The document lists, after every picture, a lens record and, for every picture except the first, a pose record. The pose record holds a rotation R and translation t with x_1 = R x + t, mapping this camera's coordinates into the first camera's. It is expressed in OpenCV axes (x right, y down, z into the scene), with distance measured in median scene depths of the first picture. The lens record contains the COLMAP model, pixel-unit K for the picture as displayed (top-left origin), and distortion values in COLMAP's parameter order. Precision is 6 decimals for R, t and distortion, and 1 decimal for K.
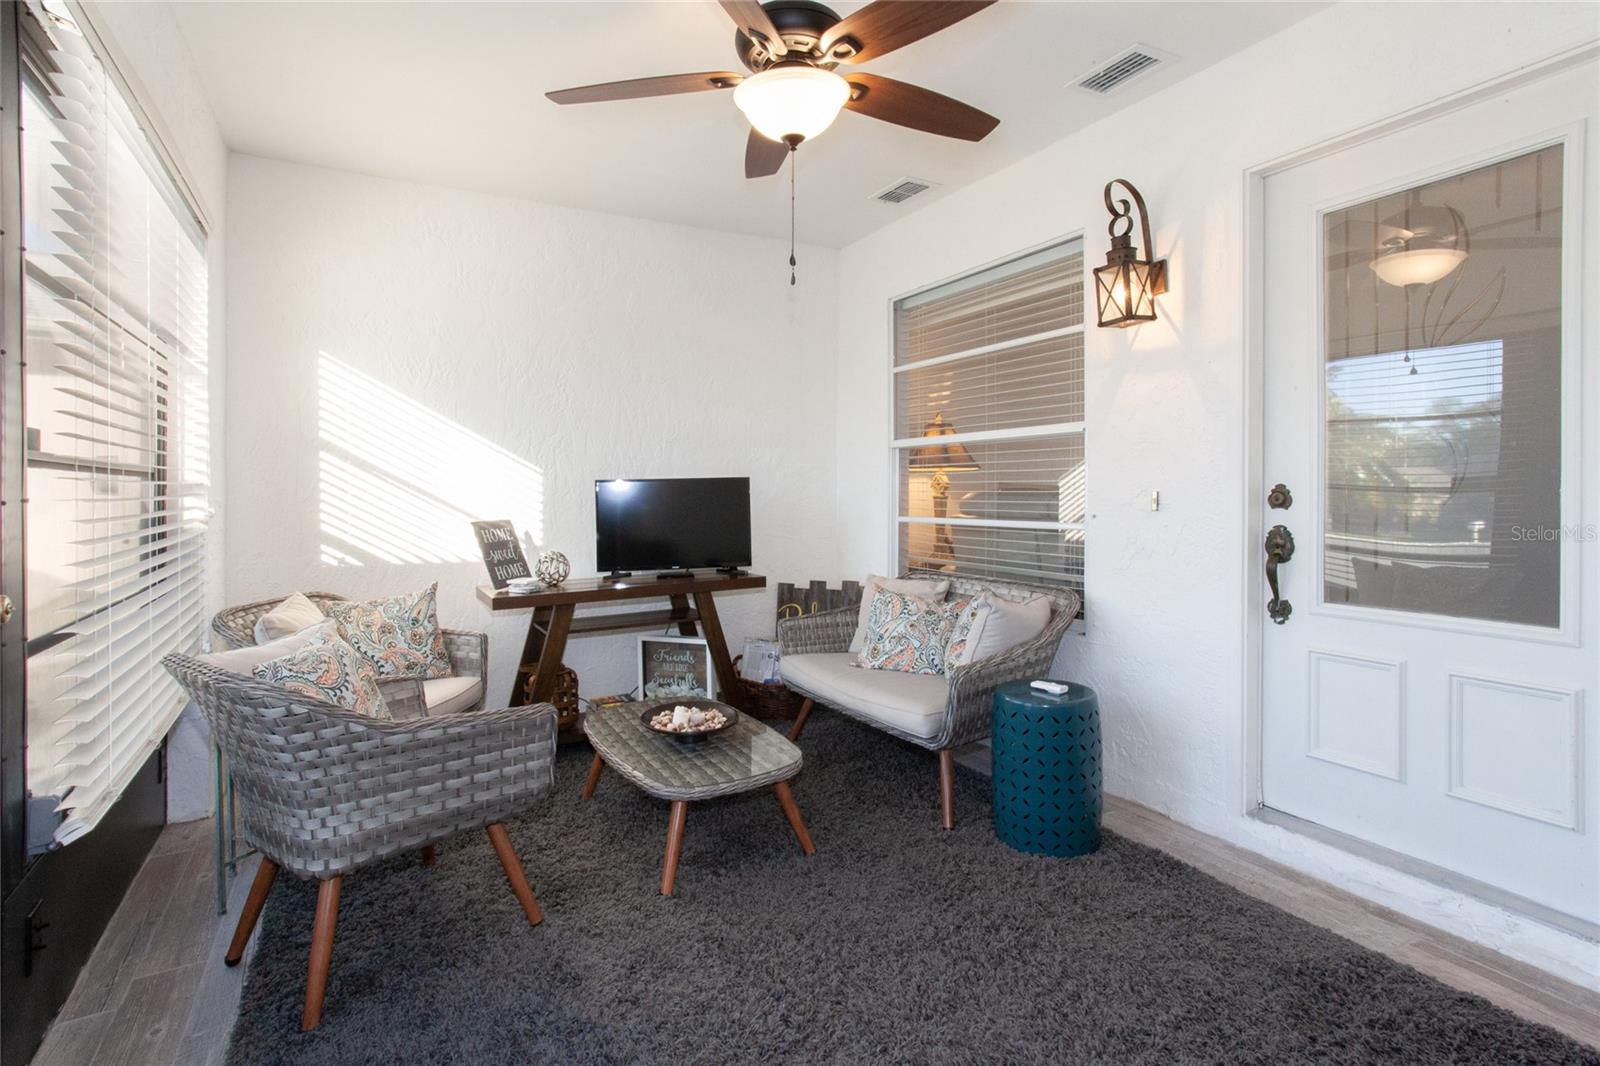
lens RADIAL K [[773.8, 0, 800.9], [0, 773.8, 510.2], [0, 0, 1]] dist [0.001557, 0.000049]
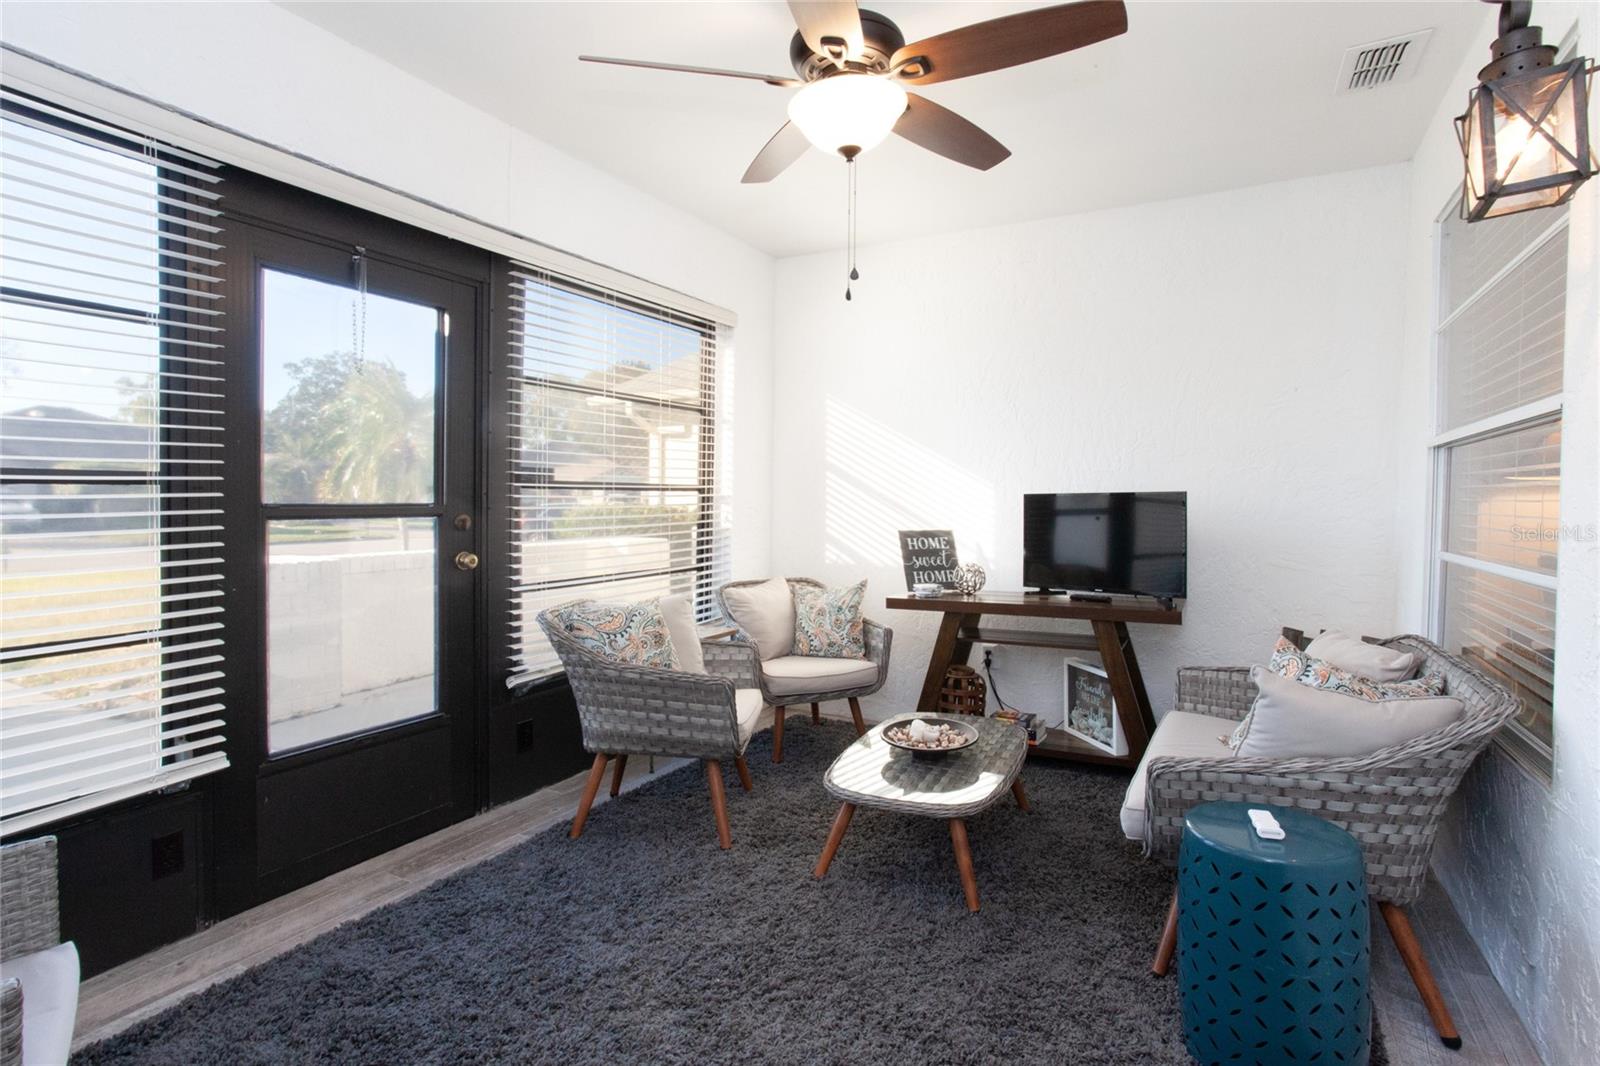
lens RADIAL K [[778.7, 0, 798.1], [0, 778.7, 525.4], [0, 0, 1]] dist [-0.038469, 0.023580]
pose [[0.572668, 0.036730, -0.818964, 0.432258], [-0.030616, 0.999257, 0.023408, -0.014751], [0.819216, 0.011668, 0.573367, 0.216016]]
